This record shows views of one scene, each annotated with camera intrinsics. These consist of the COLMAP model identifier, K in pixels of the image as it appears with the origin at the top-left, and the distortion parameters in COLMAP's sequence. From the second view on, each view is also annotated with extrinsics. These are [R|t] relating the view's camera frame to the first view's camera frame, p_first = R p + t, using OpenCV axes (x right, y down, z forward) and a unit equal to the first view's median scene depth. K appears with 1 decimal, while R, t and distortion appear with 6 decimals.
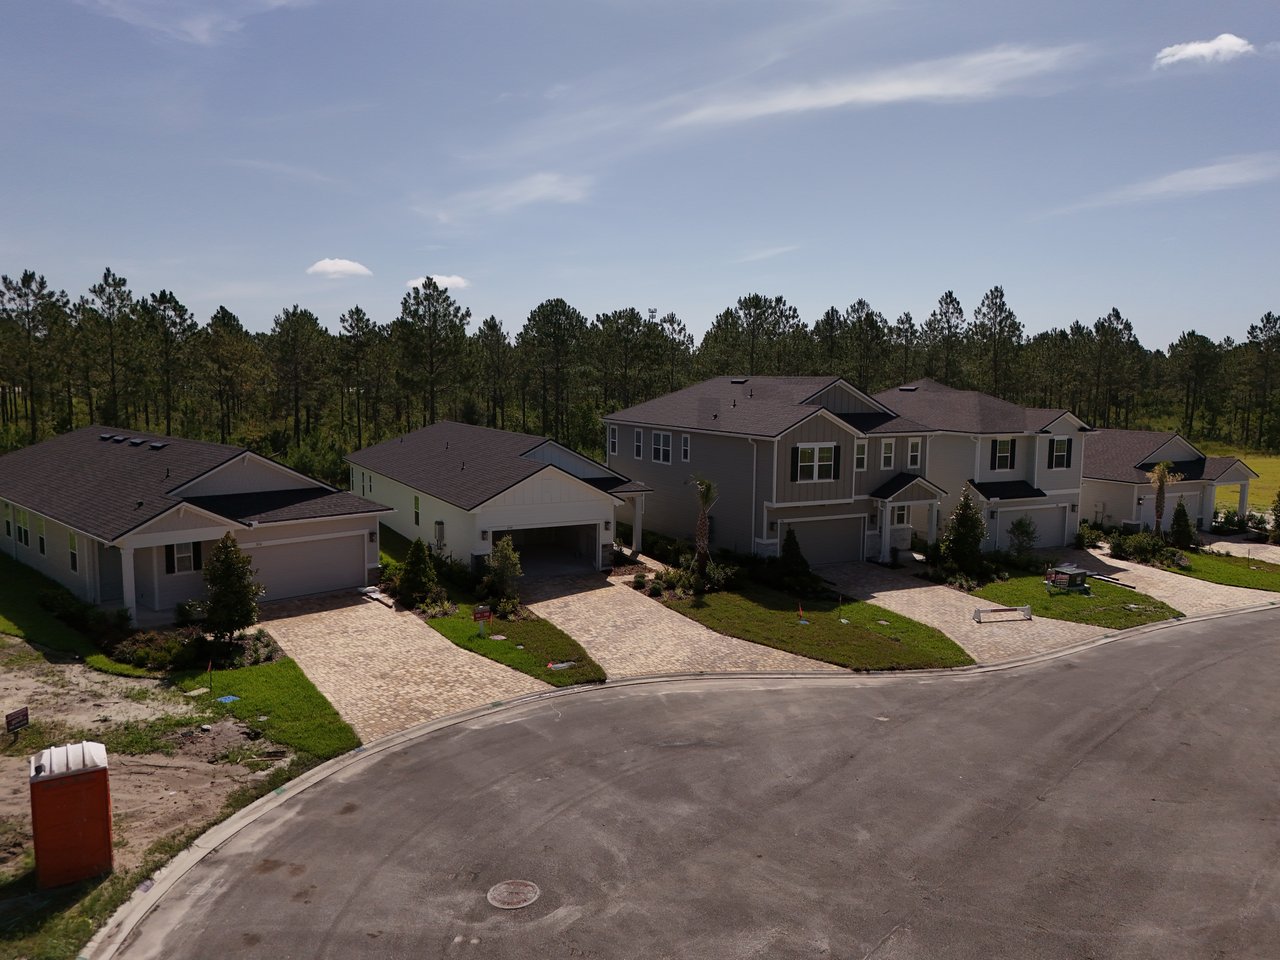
lens RADIAL K [[944.3, 0, 636.4], [0, 944.3, 481.5], [0, 0, 1]] dist [0.064313, -0.056428]
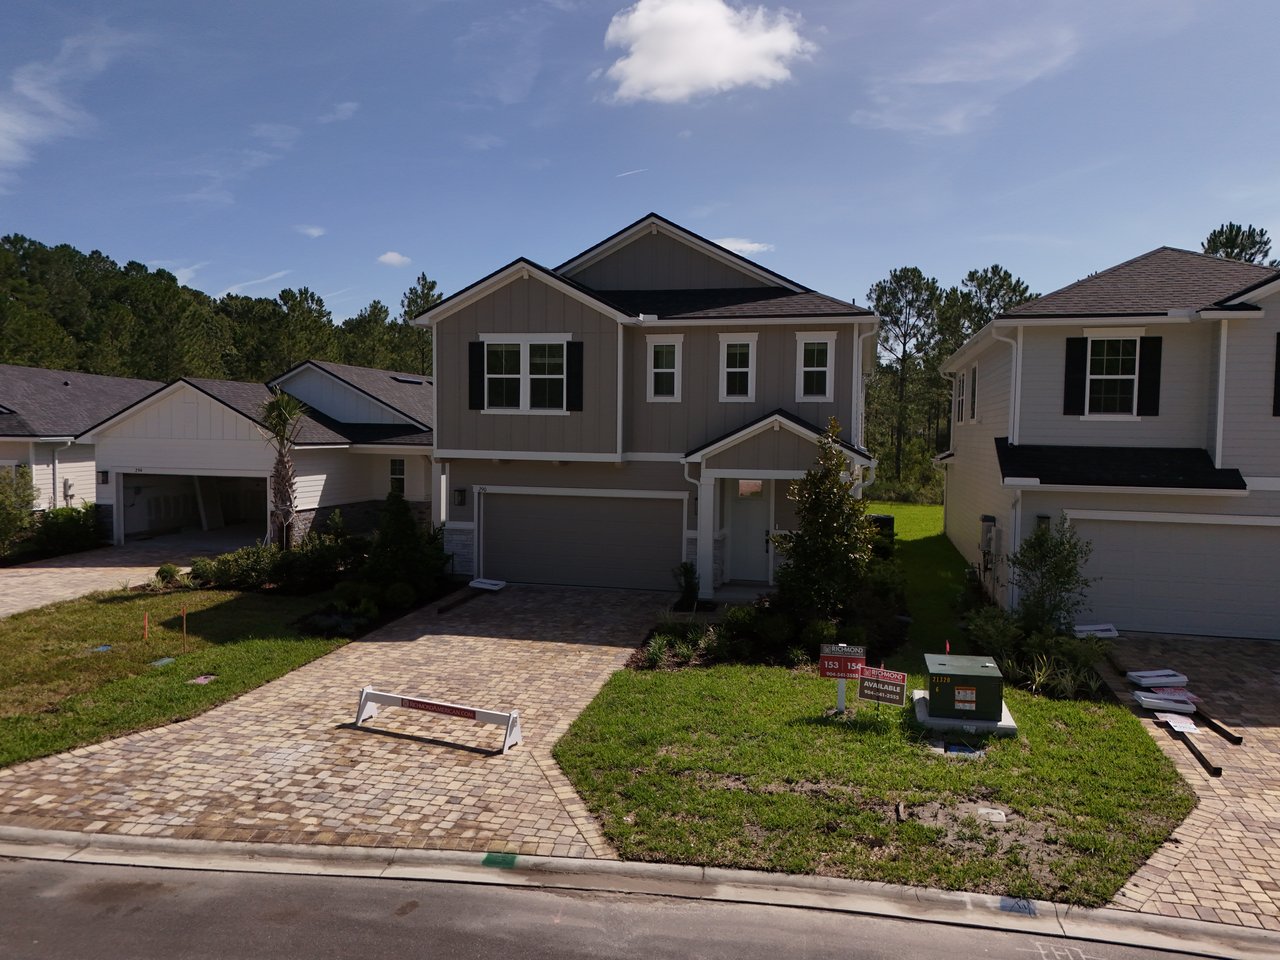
lens RADIAL K [[944.3, 0, 639.7], [0, 944.3, 482.5], [0, 0, 1]] dist [0.064313, -0.056428]
pose [[0.748469, 0.035597, -0.662213, 0.550140], [-0.081166, 0.995968, -0.038200, 0.049649], [0.658184, 0.082341, 0.748341, 0.646075]]
